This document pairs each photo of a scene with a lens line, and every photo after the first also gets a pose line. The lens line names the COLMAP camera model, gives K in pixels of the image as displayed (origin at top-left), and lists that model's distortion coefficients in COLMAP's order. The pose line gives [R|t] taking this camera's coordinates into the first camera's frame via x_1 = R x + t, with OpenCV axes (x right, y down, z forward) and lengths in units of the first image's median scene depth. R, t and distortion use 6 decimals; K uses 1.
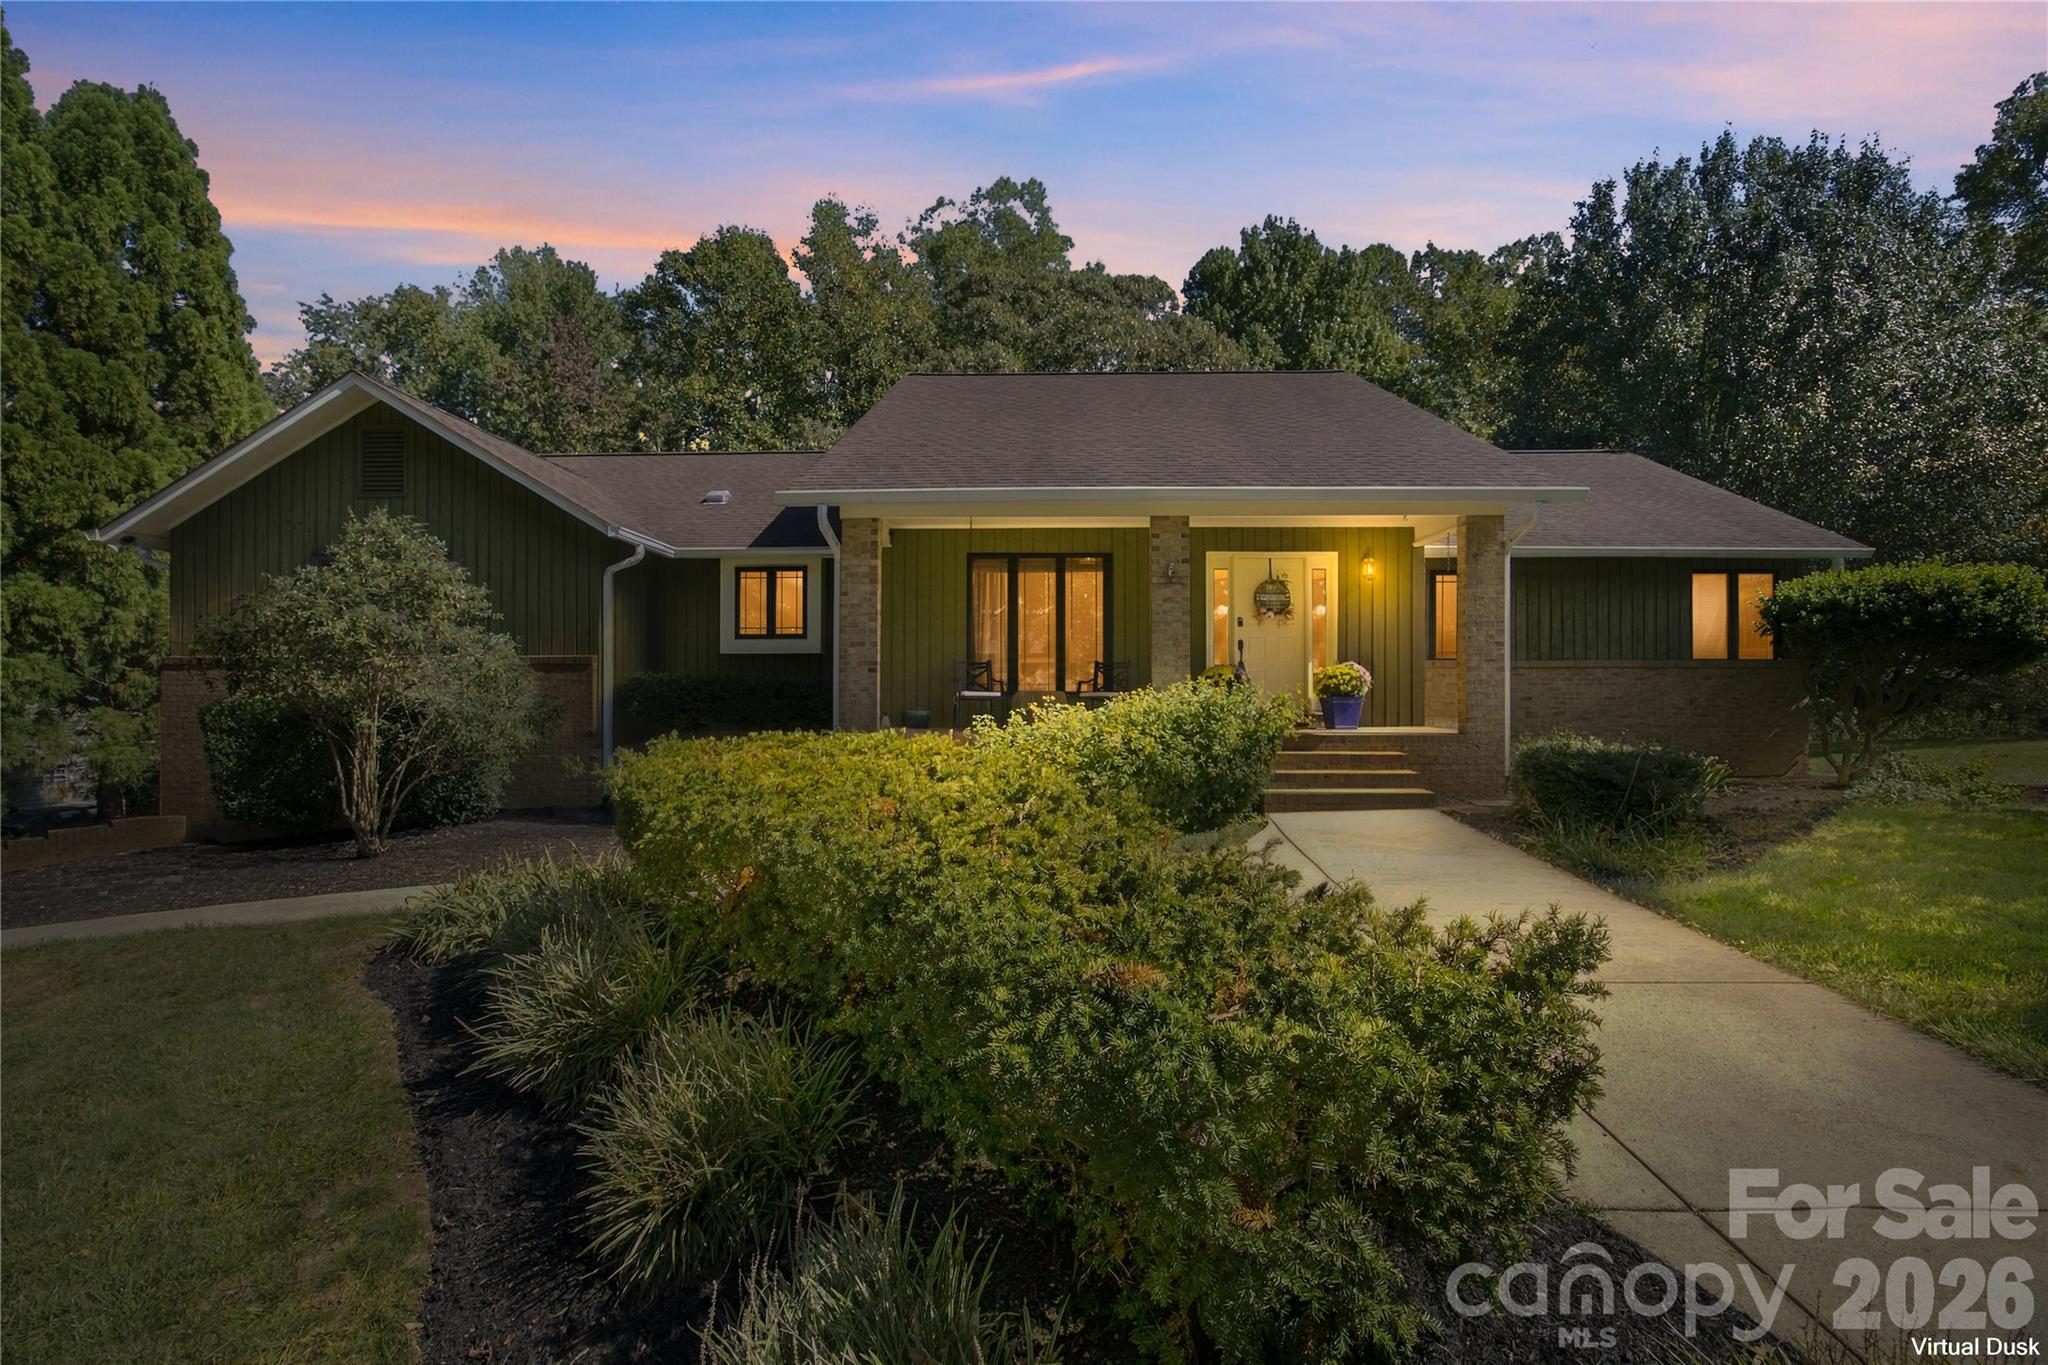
lens RADIAL K [[809.0, 0, 984.5], [0, 809.0, 707.9], [0, 0, 1]] dist [0.000972, 0.000202]
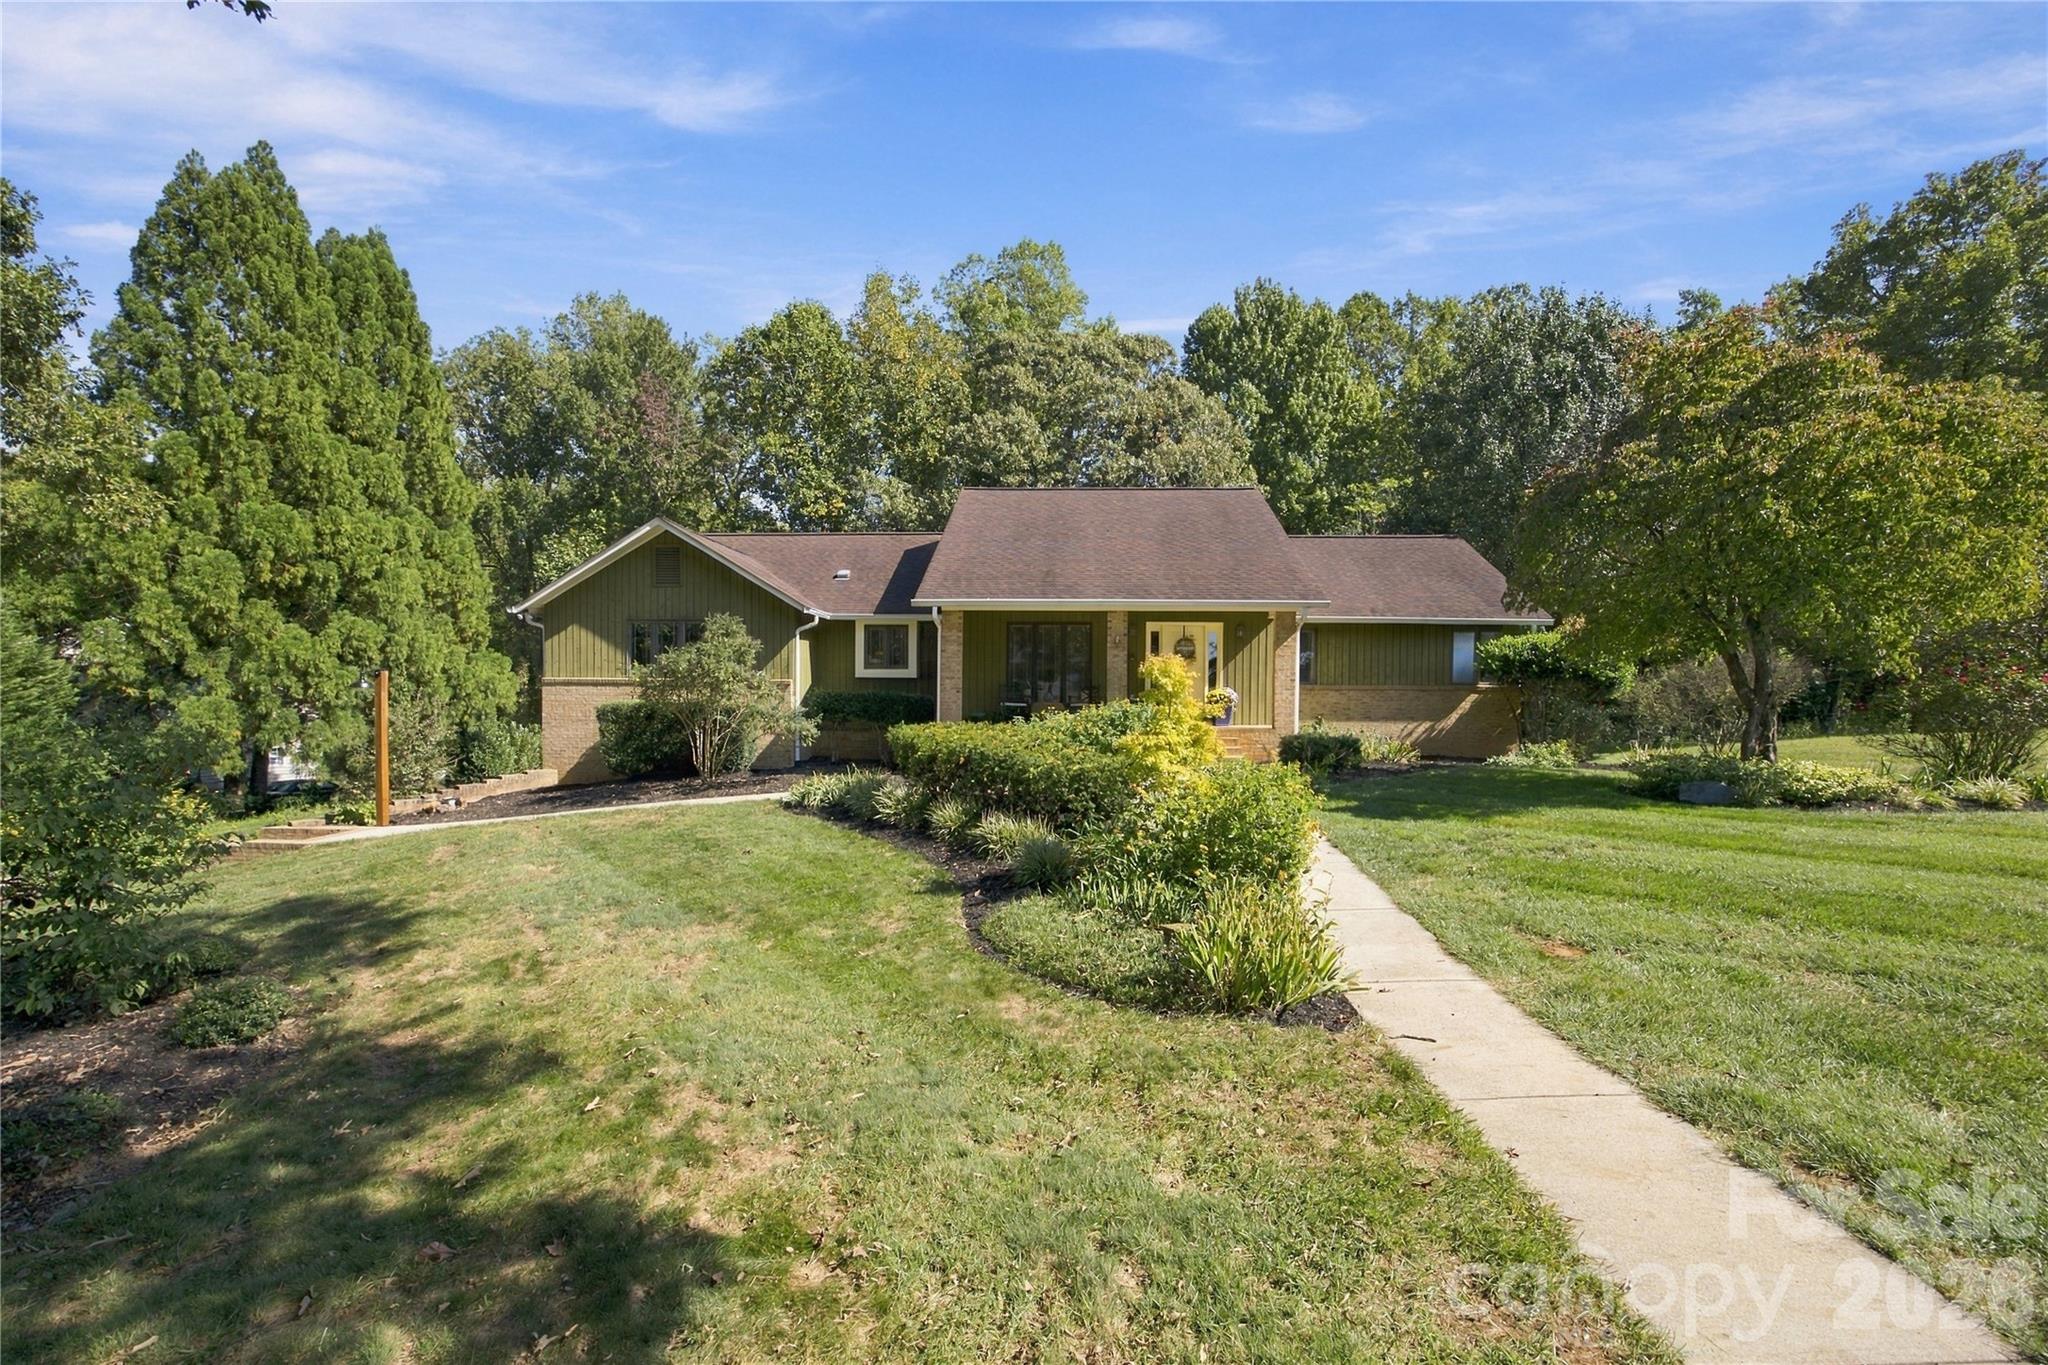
lens RADIAL K [[842.1, 0, 1024.0], [0, 842.1, 682.5], [0, 0, 1]] dist [0.000023, 0.000531]
pose [[0.999554, 0.009689, 0.028238, -0.009314], [-0.008823, 0.999492, -0.030633, -0.002118], [-0.028521, 0.030370, 0.999132, -0.212916]]
